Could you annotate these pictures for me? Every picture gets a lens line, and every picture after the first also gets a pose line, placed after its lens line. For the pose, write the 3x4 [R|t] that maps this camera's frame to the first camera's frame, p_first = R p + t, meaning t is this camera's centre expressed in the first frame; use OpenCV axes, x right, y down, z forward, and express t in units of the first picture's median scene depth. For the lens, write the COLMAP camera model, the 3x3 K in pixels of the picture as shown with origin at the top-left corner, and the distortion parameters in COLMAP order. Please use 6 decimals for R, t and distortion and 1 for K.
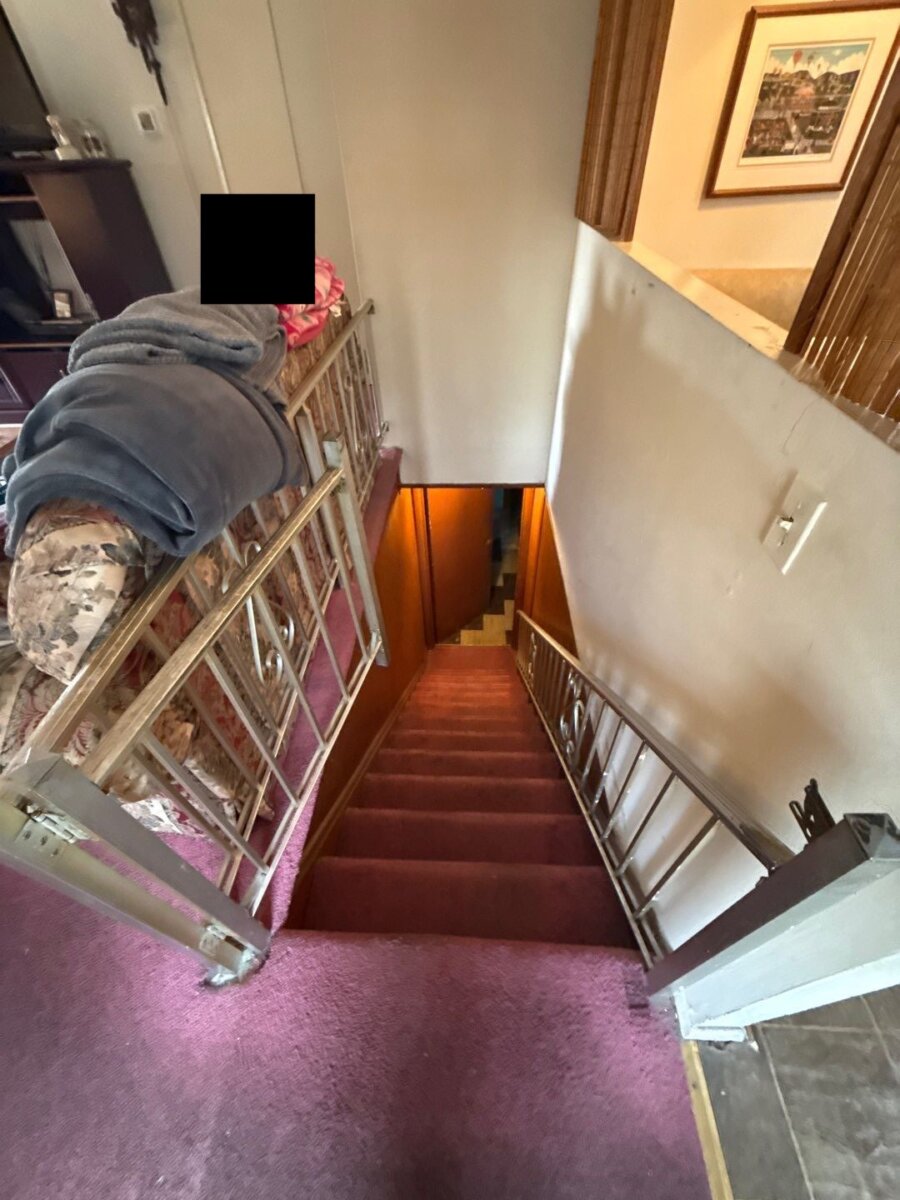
lens RADIAL K [[475.5, 0, 451.2], [0, 475.5, 602.4], [0, 0, 1]] dist [0.002298, 0.000260]
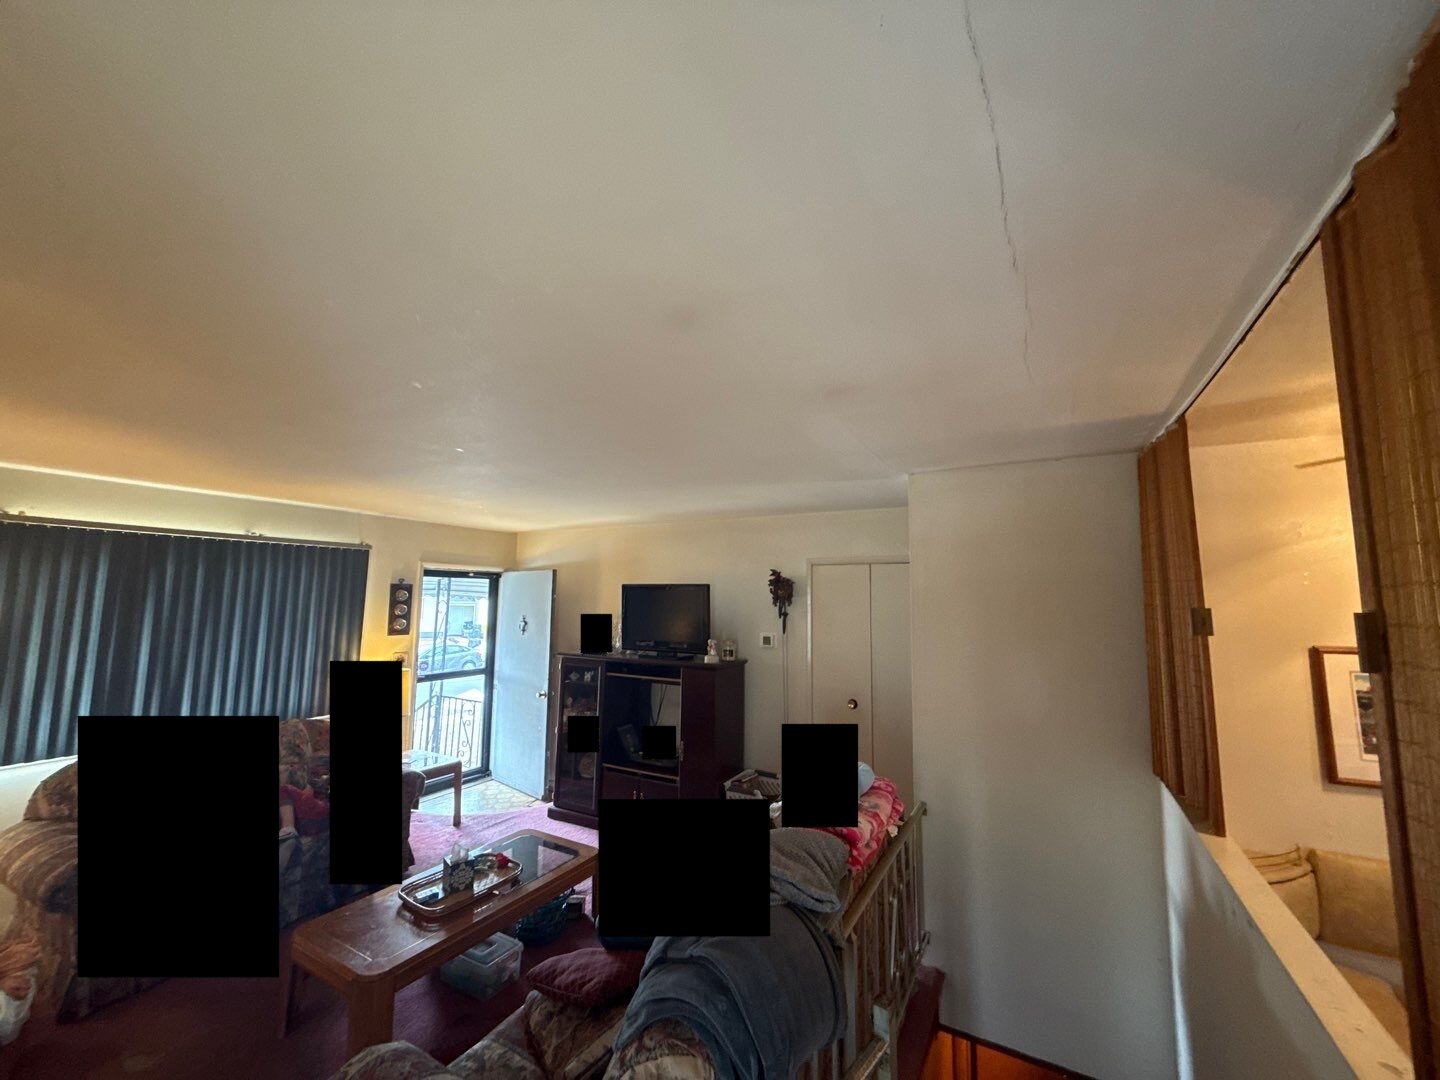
lens RADIAL K [[570.6, 0, 718.7], [0, 570.6, 545.2], [0, 0, 1]] dist [0.002298, 0.000260]
pose [[0.889972, -0.004539, -0.455993, 0.002317], [-0.340138, 0.659428, -0.670419, -0.020506], [0.303738, 0.751754, 0.585328, -0.269787]]
